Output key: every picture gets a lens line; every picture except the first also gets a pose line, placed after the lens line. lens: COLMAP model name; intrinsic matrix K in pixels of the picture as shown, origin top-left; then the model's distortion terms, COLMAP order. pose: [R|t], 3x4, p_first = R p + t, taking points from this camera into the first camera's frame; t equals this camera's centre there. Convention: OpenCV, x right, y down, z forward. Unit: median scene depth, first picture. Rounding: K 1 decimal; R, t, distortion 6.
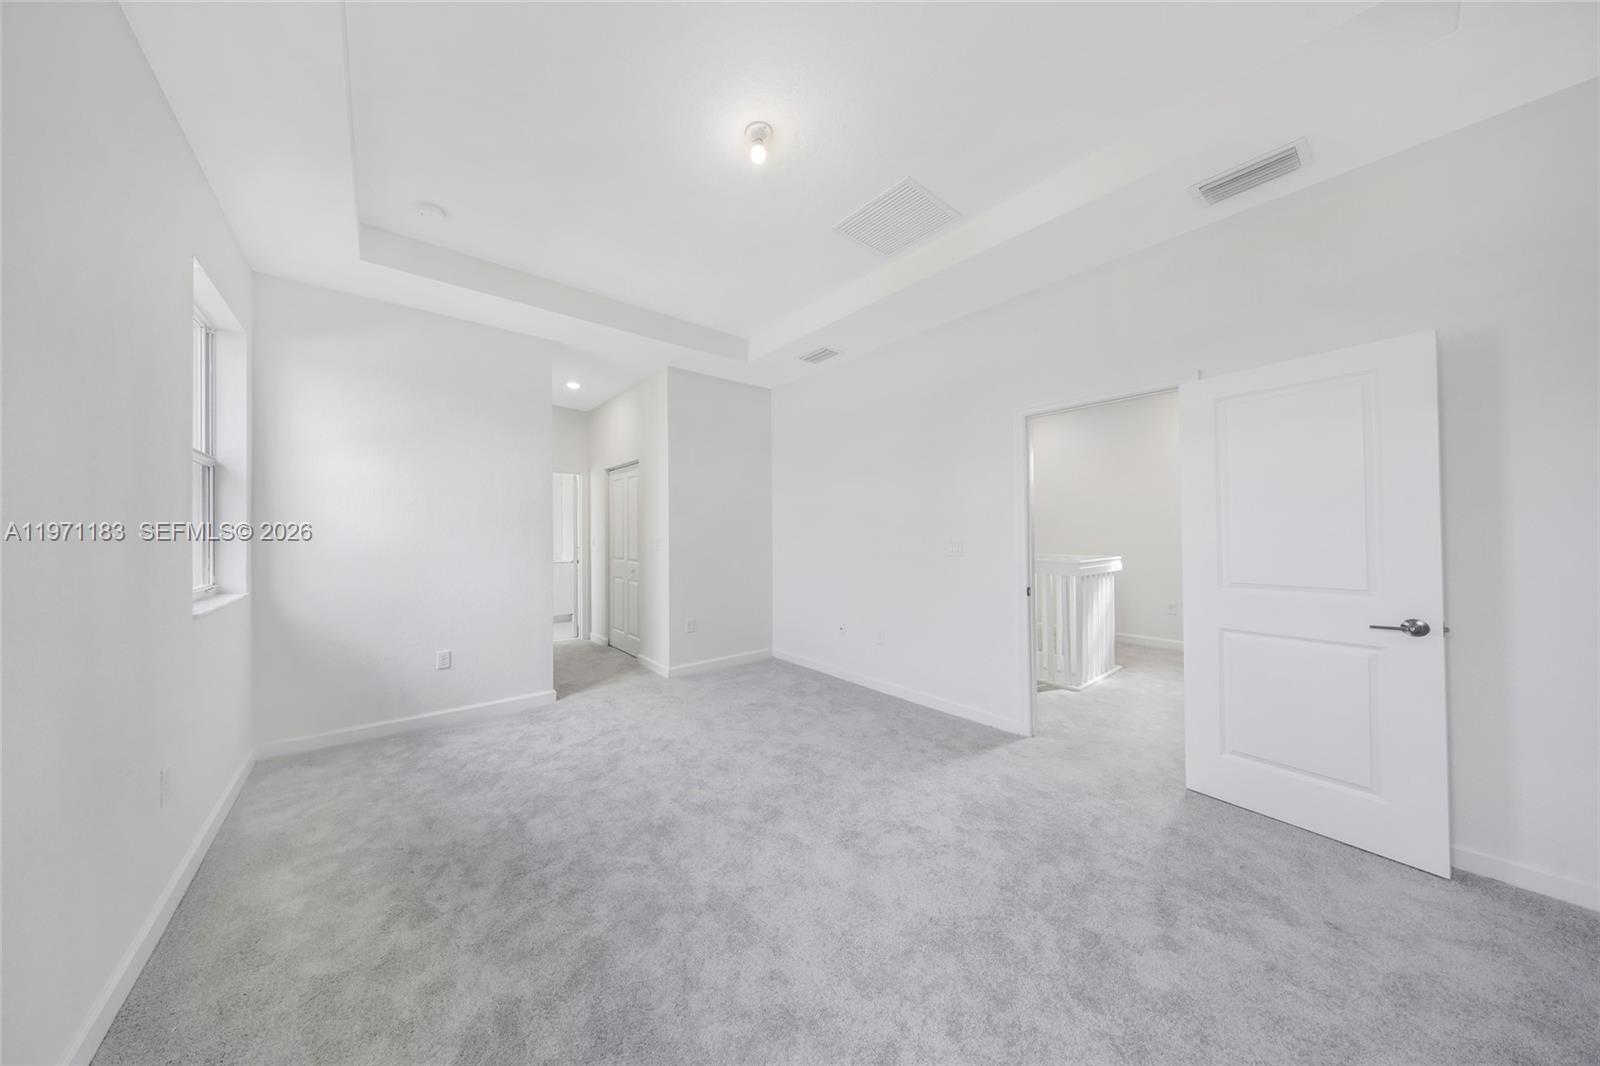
lens RADIAL K [[468.8, 0, 746.9], [0, 468.8, 532.4], [0, 0, 1]] dist [0.015998, -0.000069]
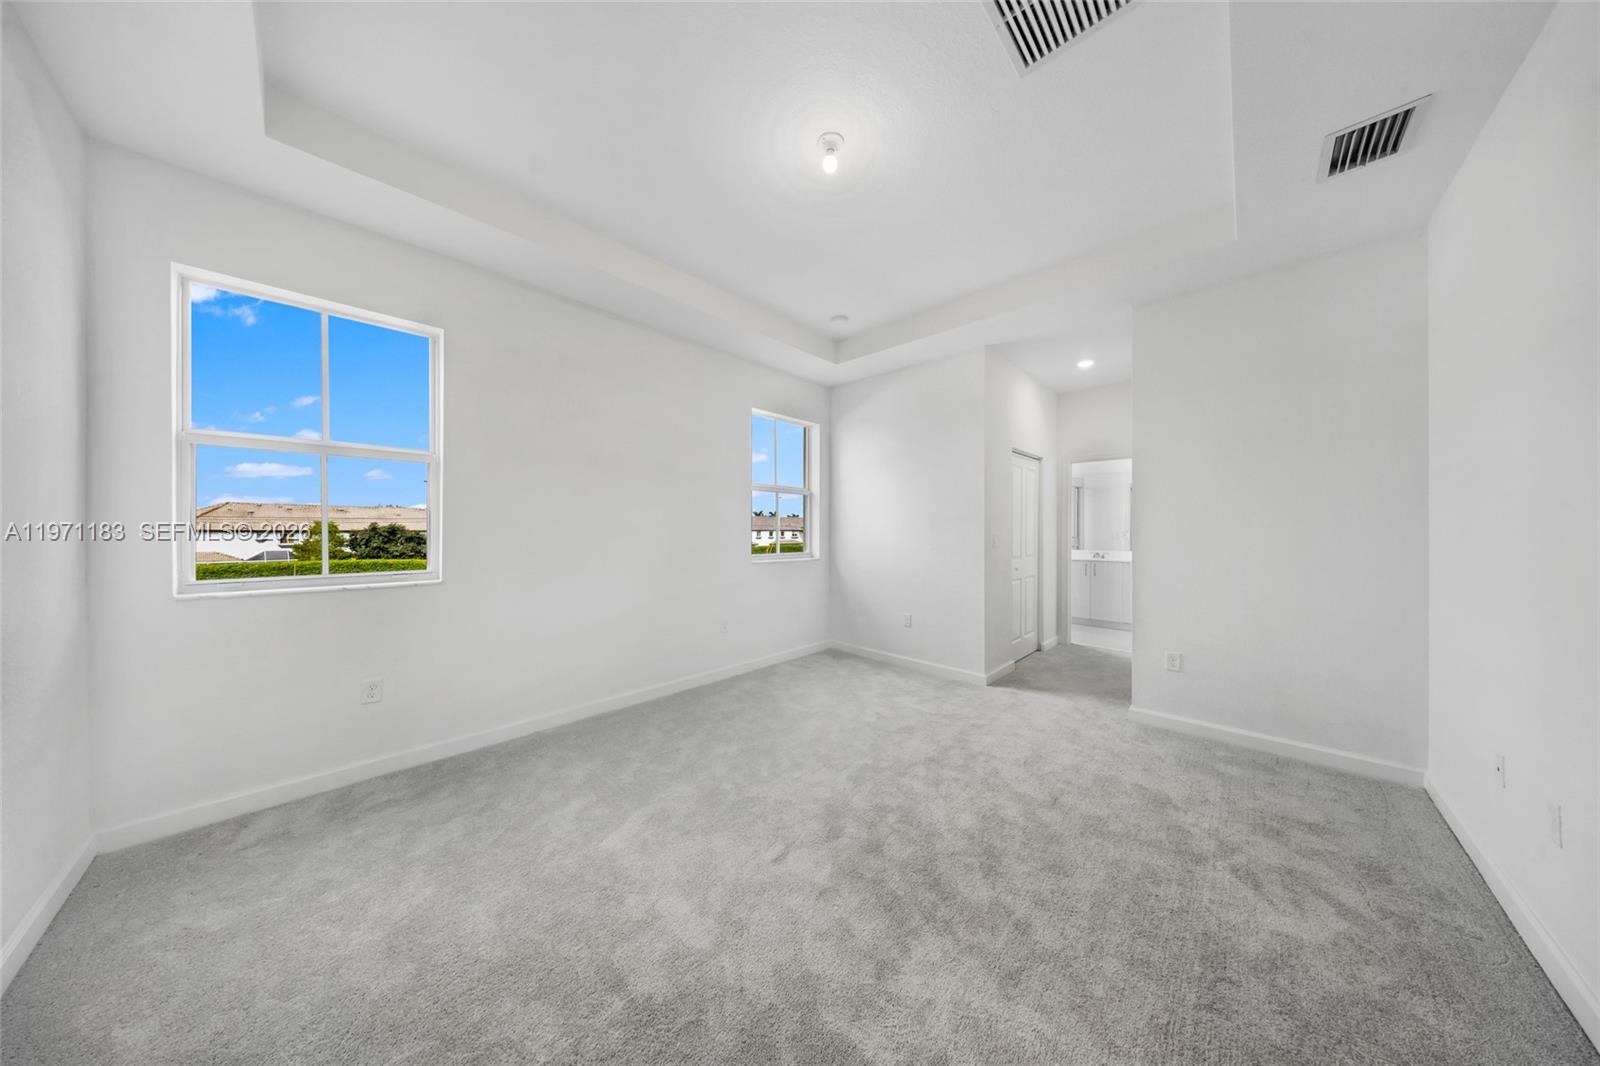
lens RADIAL K [[467.1, 0, 800.7], [0, 467.1, 530.6], [0, 0, 1]] dist [0.008809, -0.003046]
pose [[0.187245, 0.008305, -0.982278, 0.660264], [-0.003906, 0.999963, 0.007710, 0.002914], [0.982305, 0.002393, 0.187271, 0.470186]]
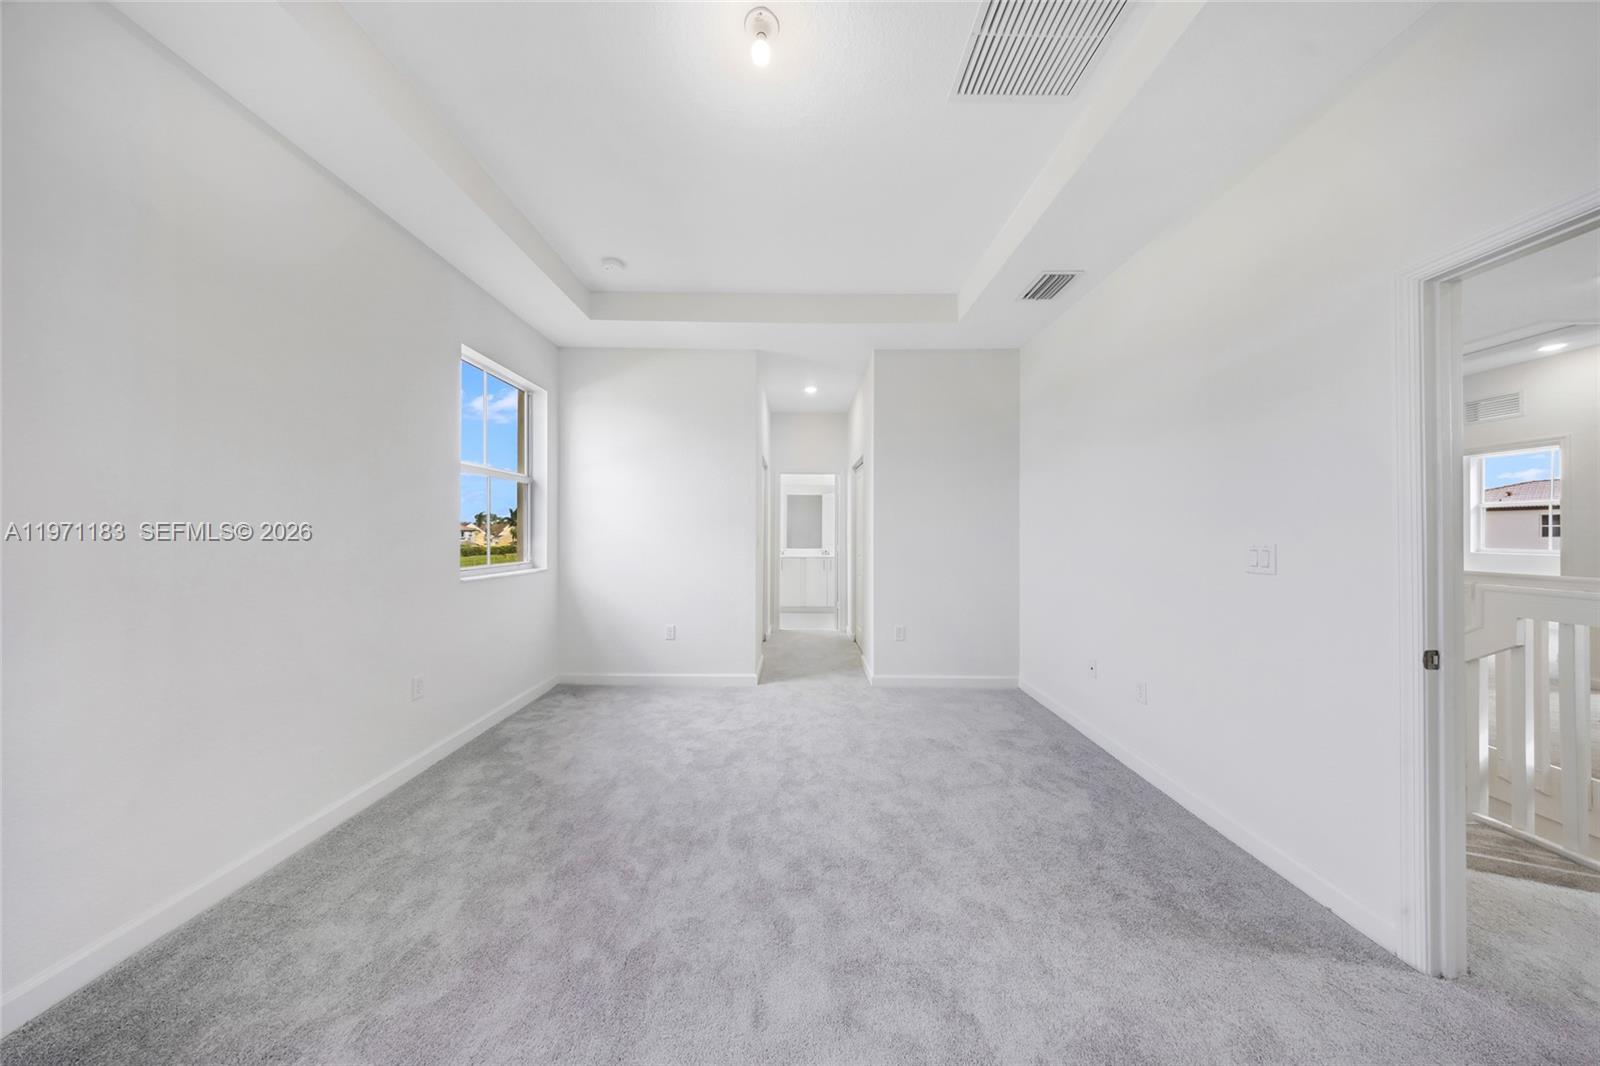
lens RADIAL K [[459.2, 0, 803.1], [0, 459.2, 532.0], [0, 0, 1]] dist [-0.000833, -0.000216]
pose [[0.808956, 0.009914, -0.587786, 0.346643], [-0.007323, 0.999950, 0.006786, 0.001287], [0.587824, -0.001185, 0.808988, 0.263417]]
